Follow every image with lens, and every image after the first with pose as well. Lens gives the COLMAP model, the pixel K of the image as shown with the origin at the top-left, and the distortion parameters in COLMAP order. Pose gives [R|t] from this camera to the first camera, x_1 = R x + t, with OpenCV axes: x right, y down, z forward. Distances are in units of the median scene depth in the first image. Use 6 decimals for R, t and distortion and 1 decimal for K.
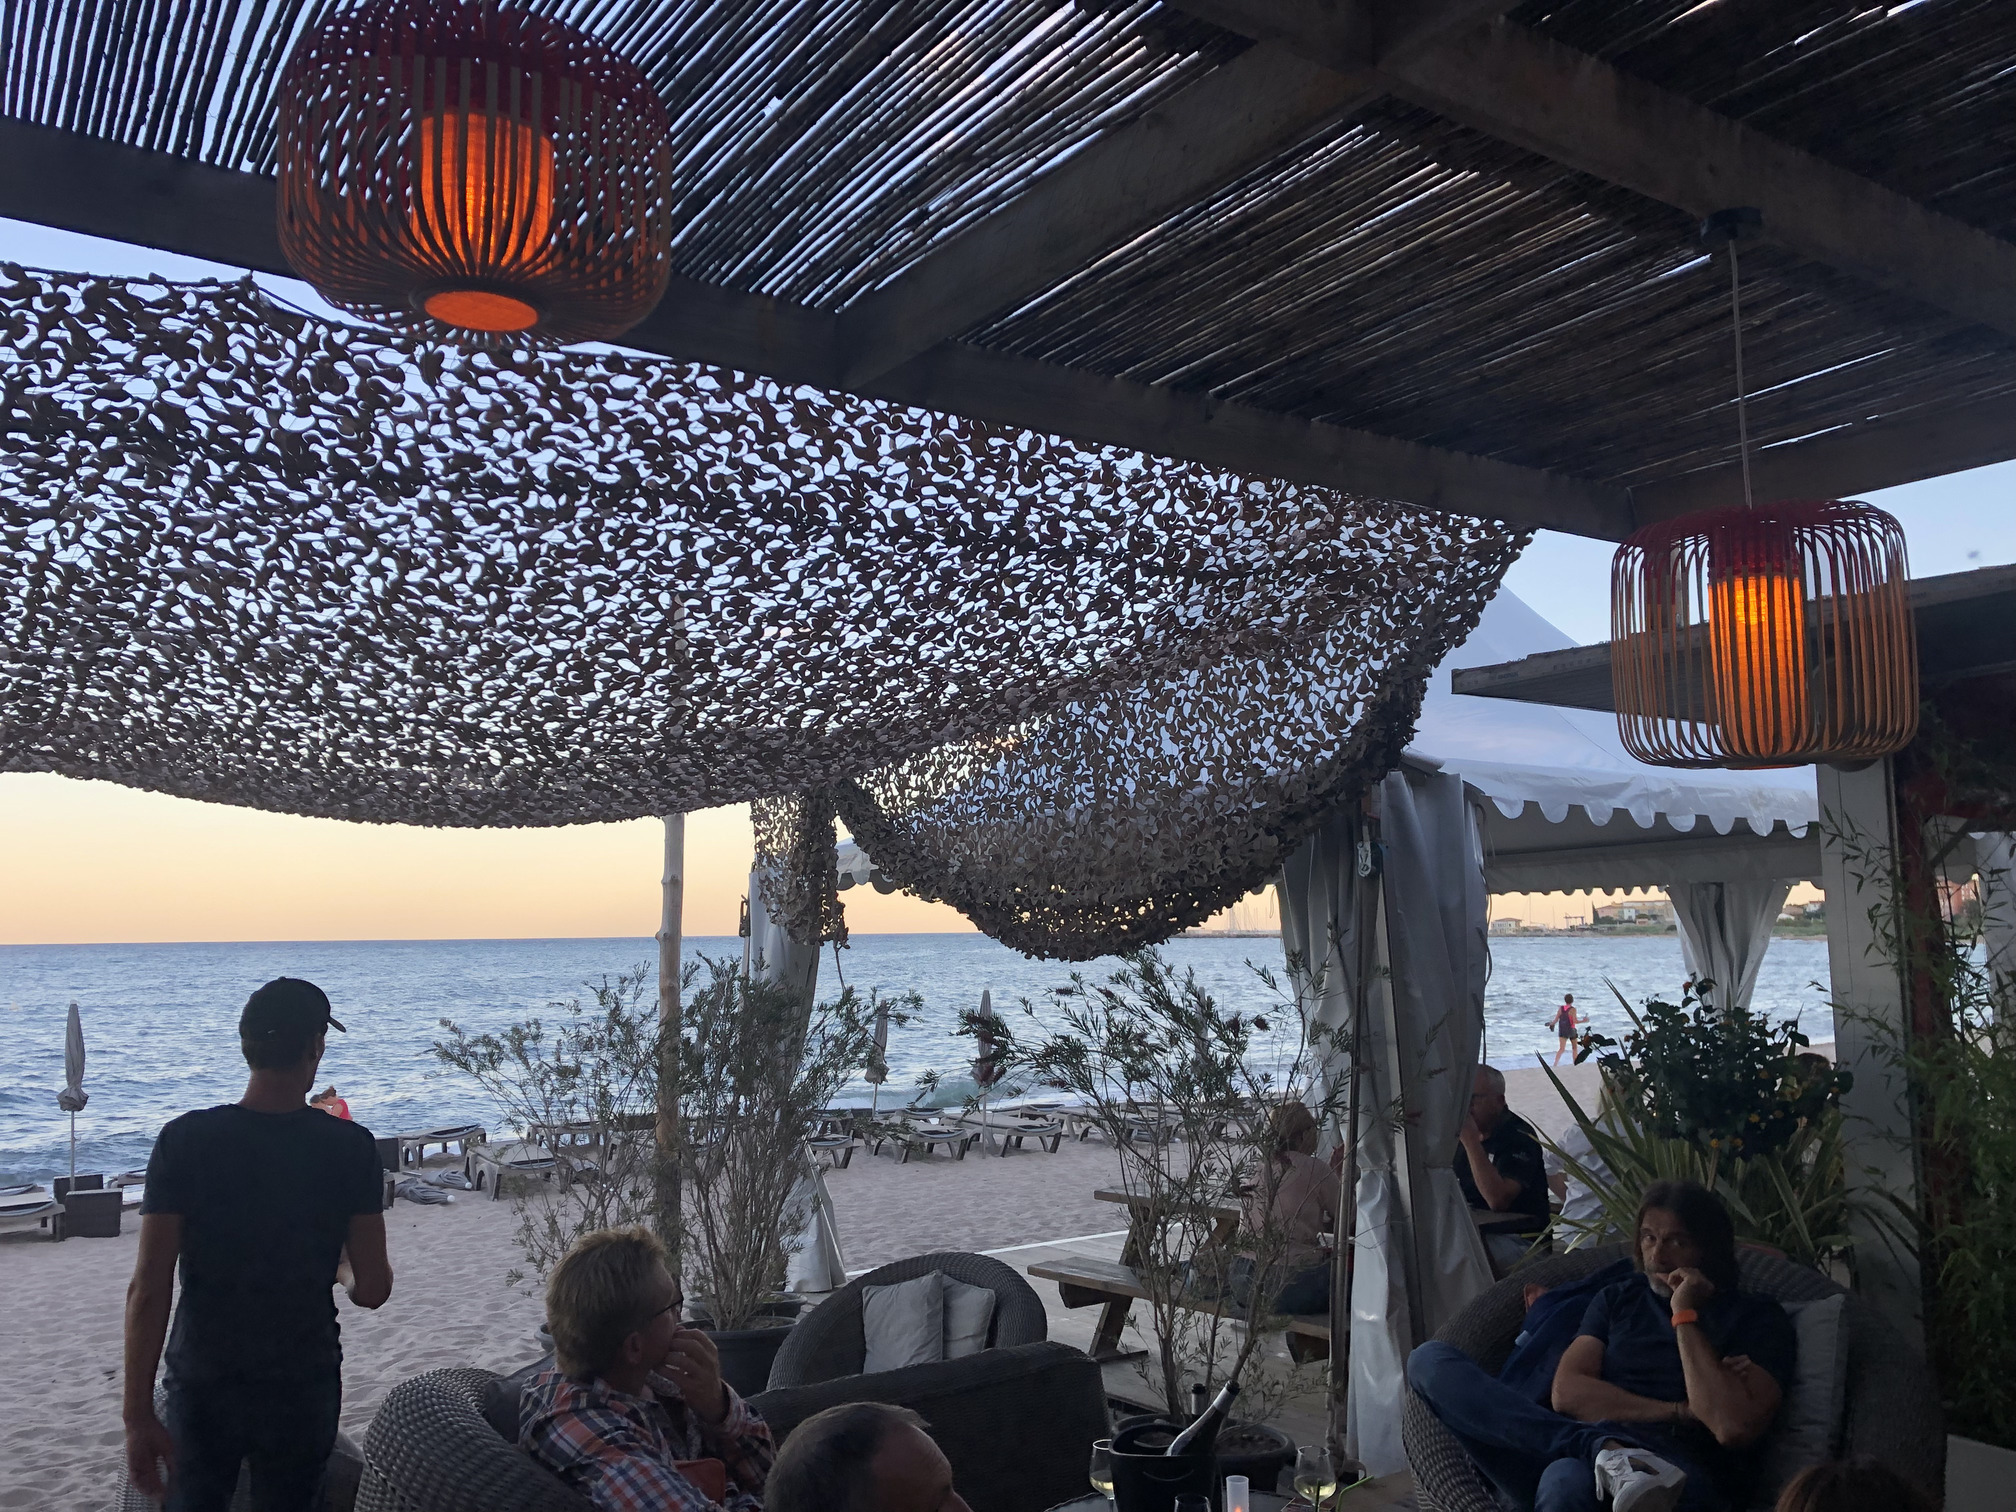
lens RADIAL K [[1635.0, 0, 1008.0], [0, 1635.0, 756.0], [0, 0, 1]] dist [0.144250, -0.169981]
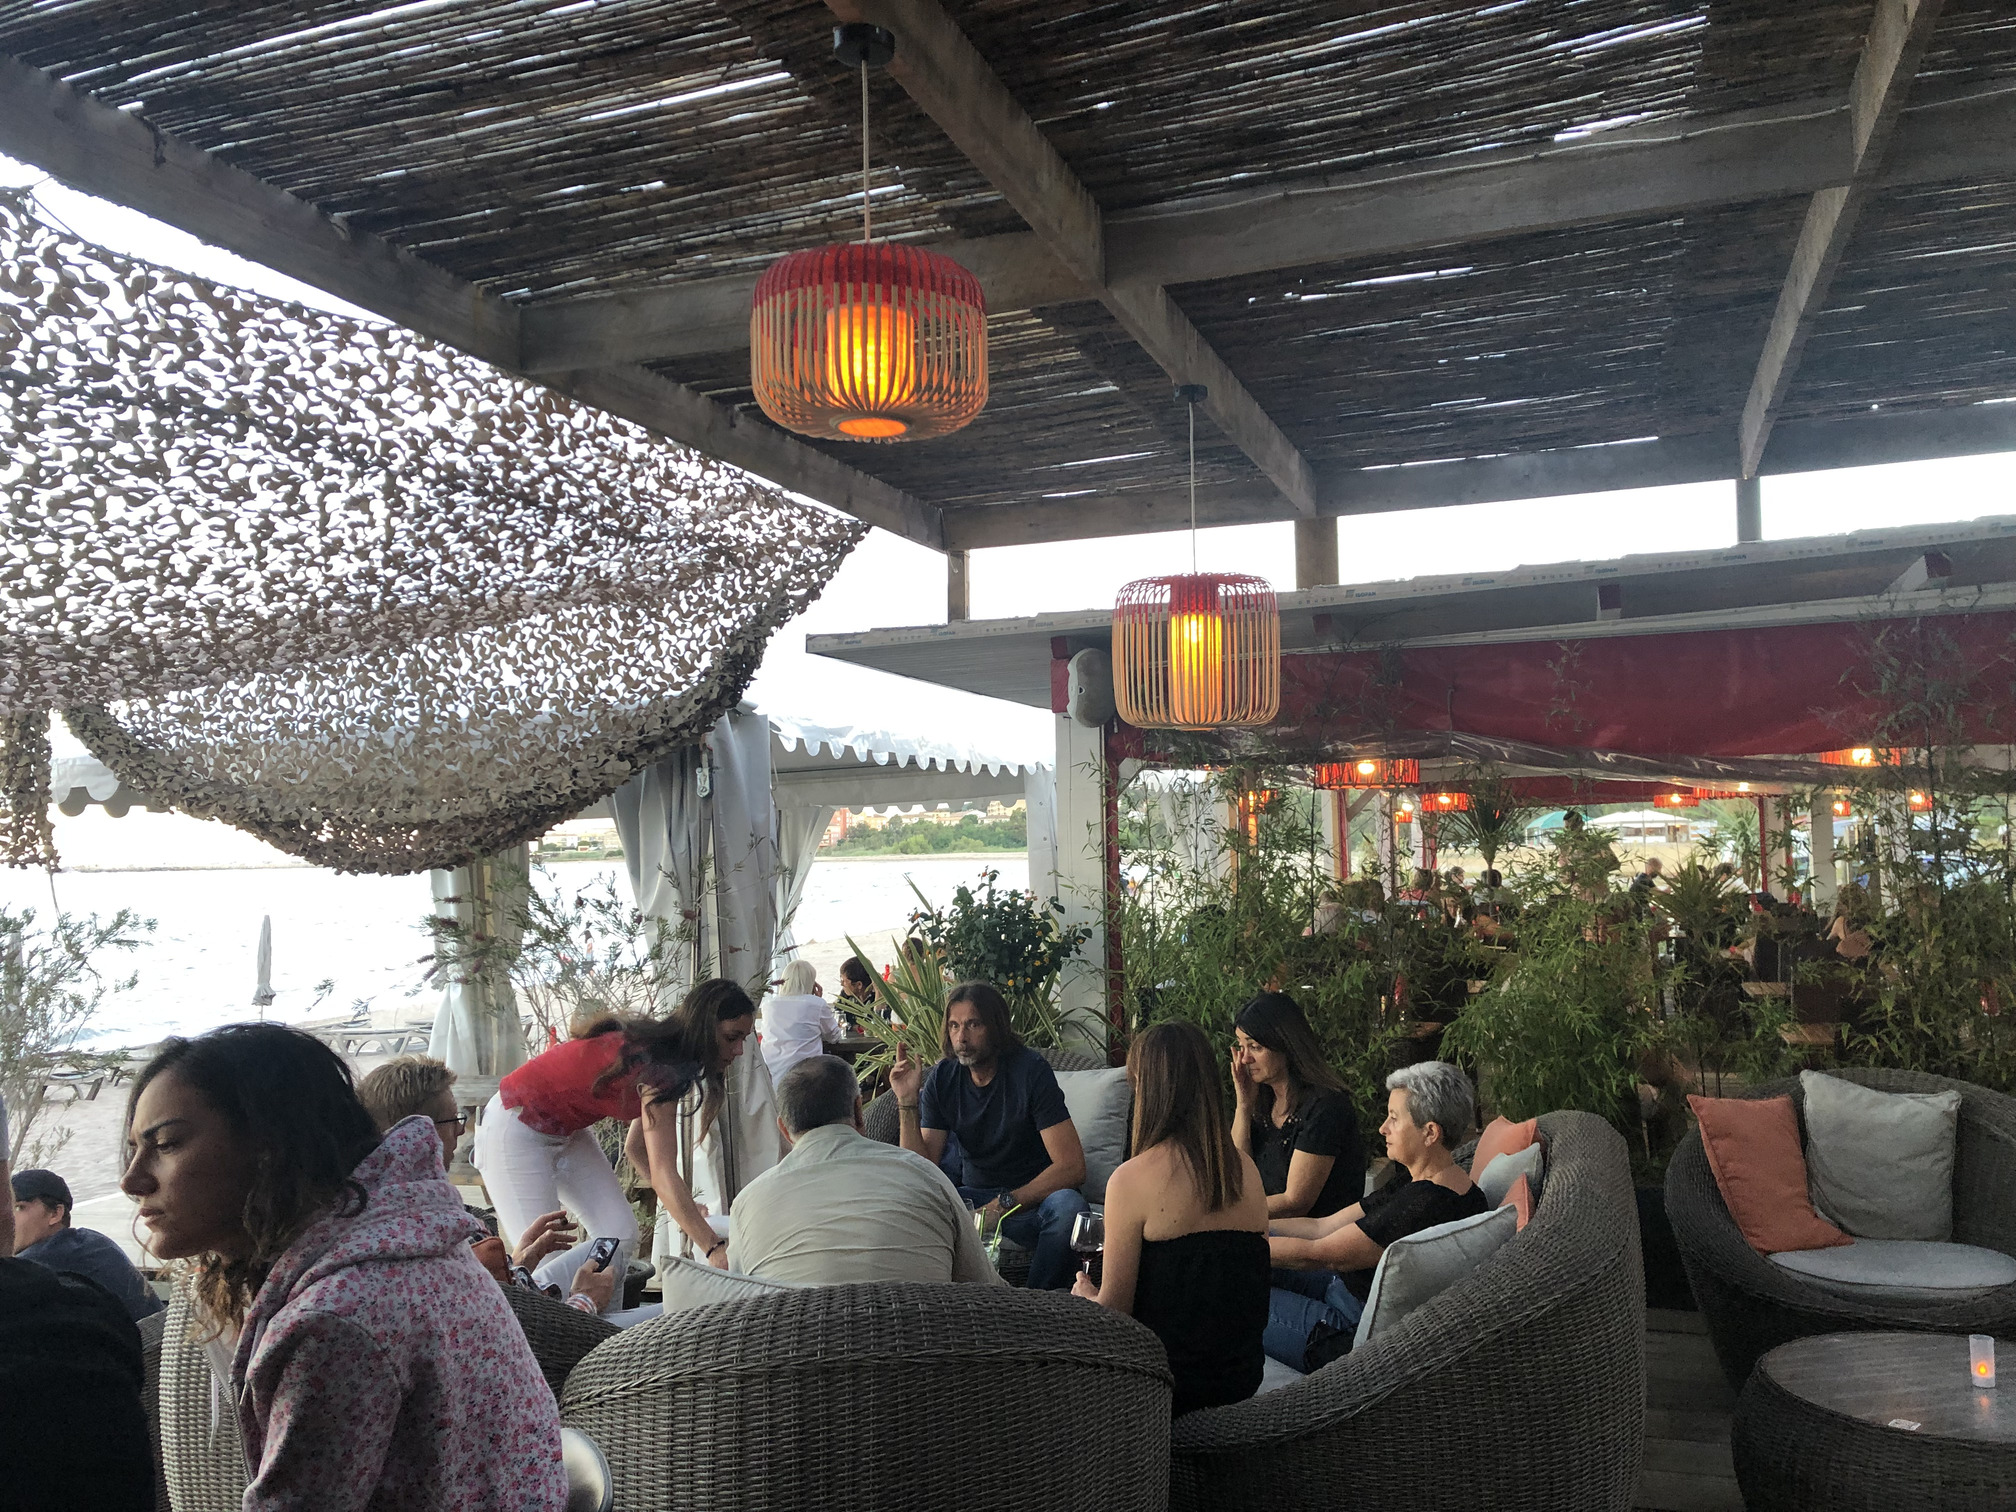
lens RADIAL K [[1635.0, 0, 1008.0], [0, 1635.0, 756.0], [0, 0, 1]] dist [0.144250, -0.169981]
pose [[0.814277, 0.025483, 0.579917, -0.287452], [-0.050629, 0.998347, 0.027220, -0.000817], [-0.578265, -0.051525, 0.814221, -0.100417]]
